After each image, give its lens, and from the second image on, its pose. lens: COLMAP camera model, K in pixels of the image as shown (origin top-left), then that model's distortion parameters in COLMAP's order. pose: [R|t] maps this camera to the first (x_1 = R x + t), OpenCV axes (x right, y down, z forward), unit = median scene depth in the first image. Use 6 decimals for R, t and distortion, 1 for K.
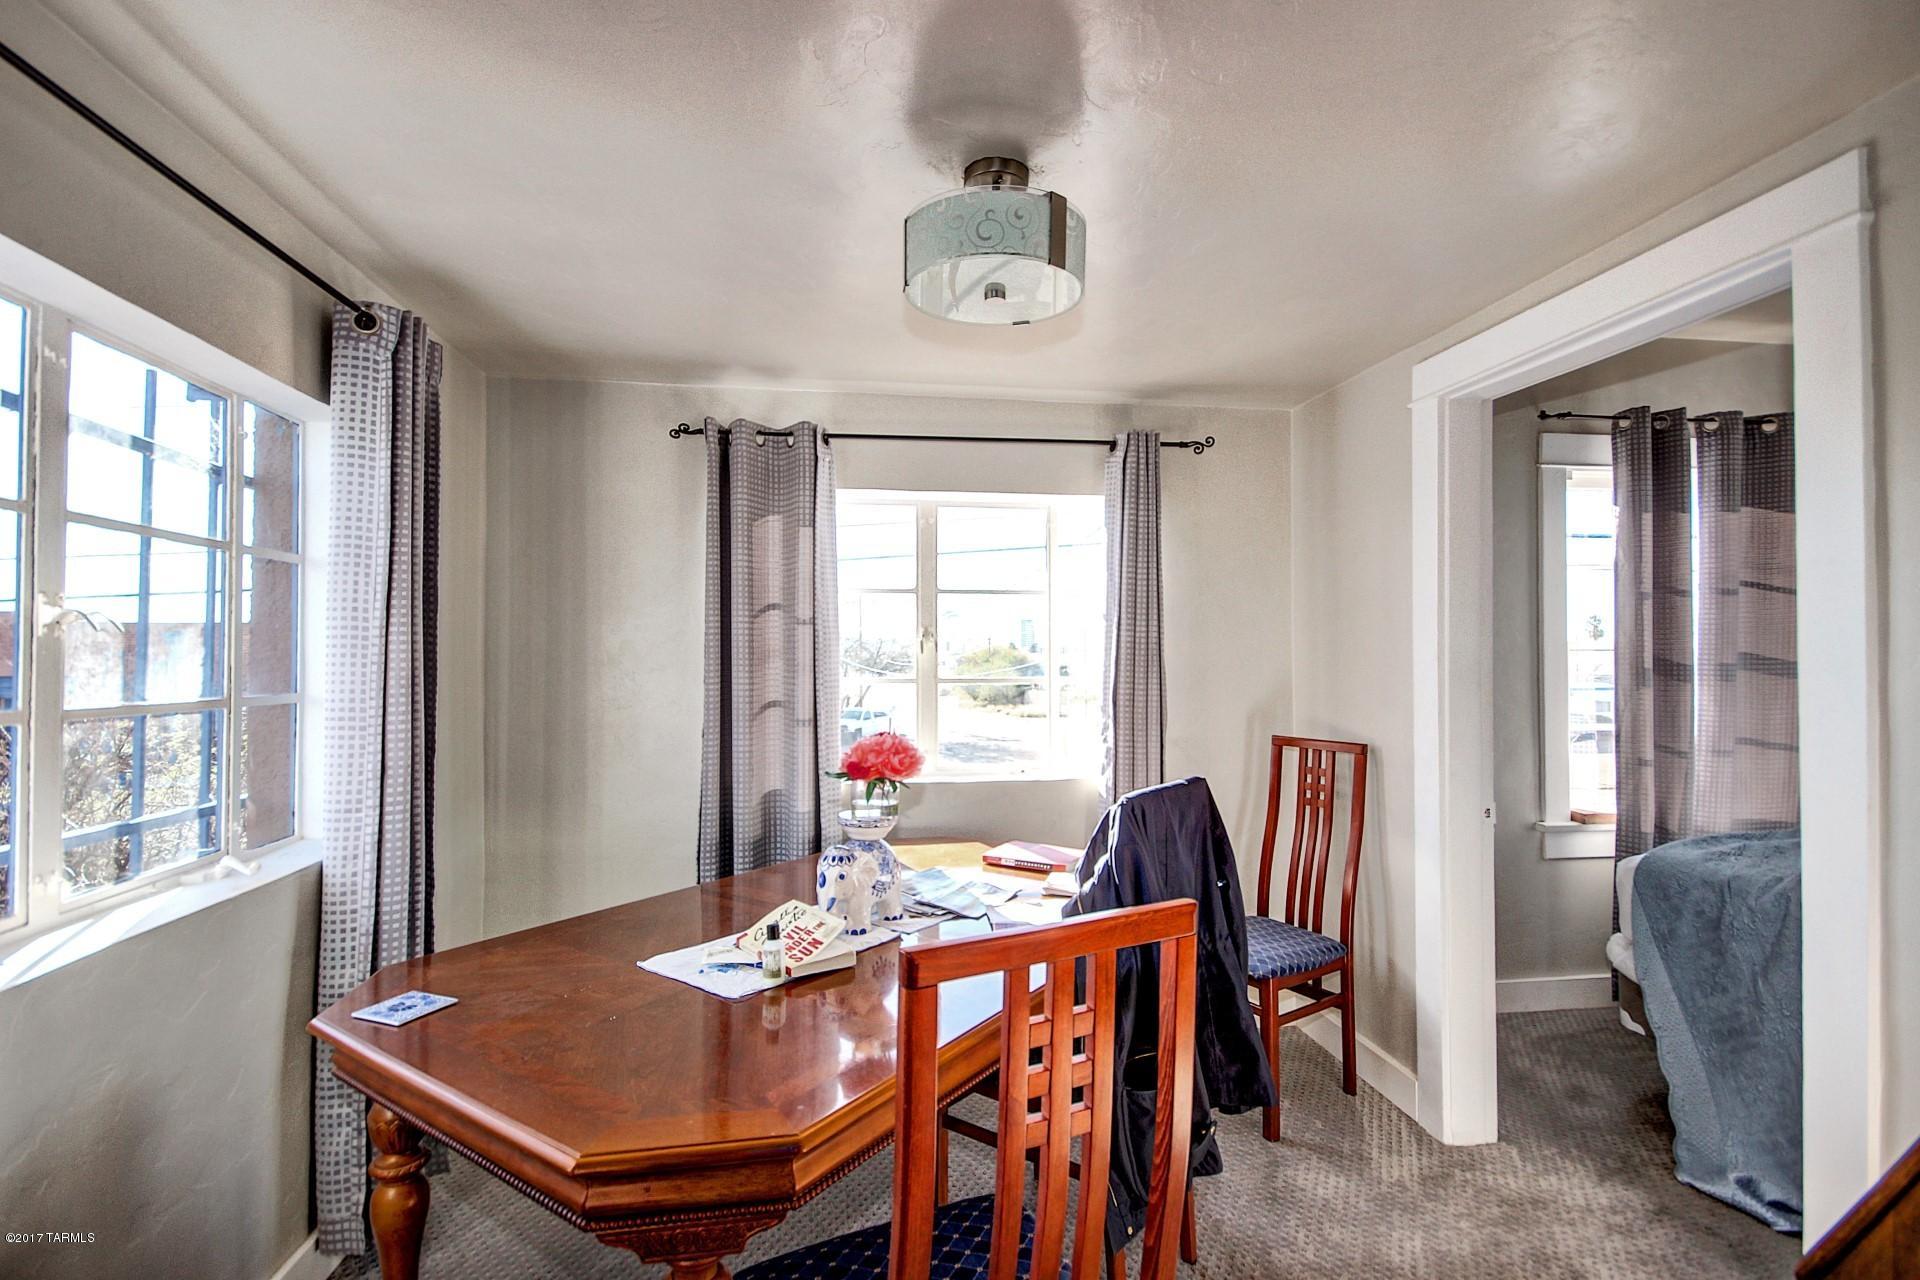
lens RADIAL K [[895.4, 0, 963.6], [0, 895.4, 636.7], [0, 0, 1]] dist [-0.003748, -0.001357]
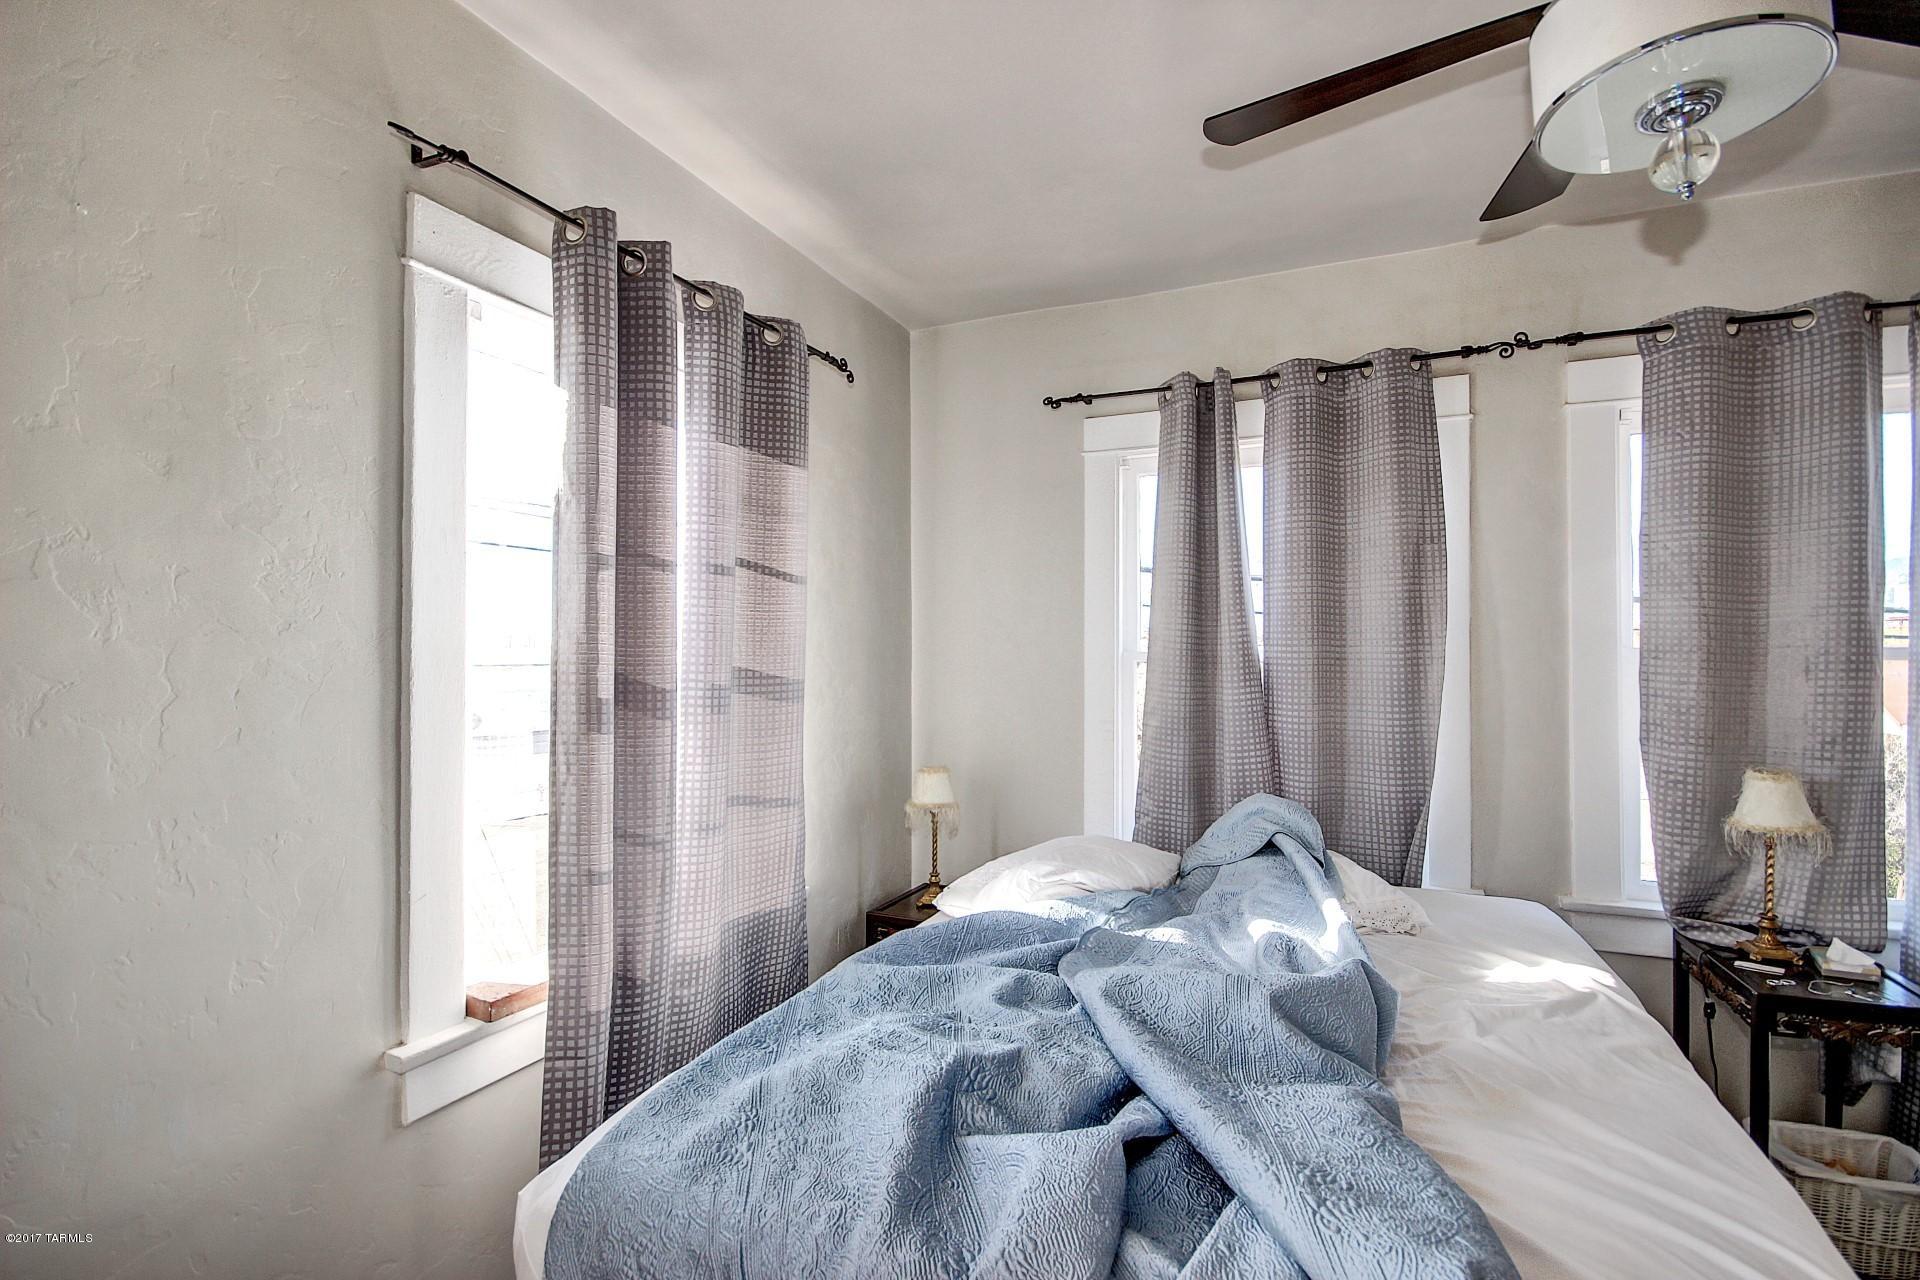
lens RADIAL K [[895.4, 0, 964.0], [0, 895.4, 646.5], [0, 0, 1]] dist [-0.003748, -0.001357]
pose [[0.542728, 0.009504, 0.839855, 0.420692], [-0.010466, 0.999935, -0.004552, 0.003865], [-0.839843, -0.006319, 0.542792, 0.514649]]
